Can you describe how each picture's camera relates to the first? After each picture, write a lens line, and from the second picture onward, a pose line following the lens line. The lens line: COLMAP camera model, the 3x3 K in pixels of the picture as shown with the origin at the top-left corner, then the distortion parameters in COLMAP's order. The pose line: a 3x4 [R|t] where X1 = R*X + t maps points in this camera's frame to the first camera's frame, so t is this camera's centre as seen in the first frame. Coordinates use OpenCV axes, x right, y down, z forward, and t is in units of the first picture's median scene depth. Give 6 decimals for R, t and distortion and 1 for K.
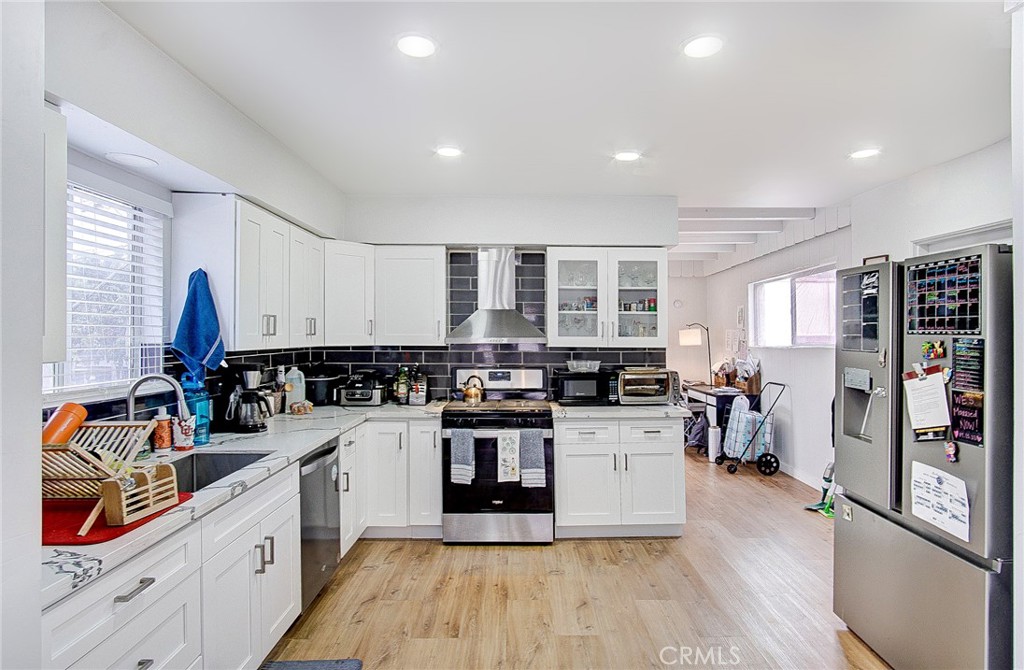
lens RADIAL K [[558.4, 0, 518.5], [0, 558.4, 331.8], [0, 0, 1]] dist [-0.006184, 0.000211]
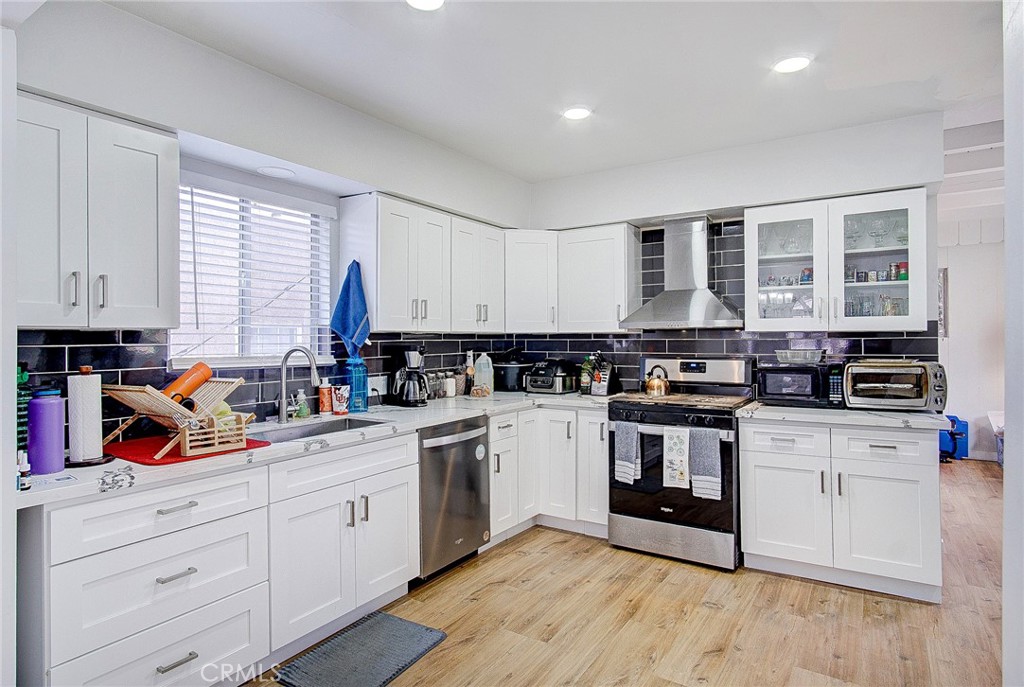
lens RADIAL K [[557.9, 0, 512.9], [0, 557.9, 338.4], [0, 0, 1]] dist [-0.004584, -0.000265]
pose [[0.834550, -0.007350, -0.550883, 0.238786], [0.009363, 0.999956, 0.000843, 0.036039], [0.550852, -0.005862, 0.834582, 0.147170]]
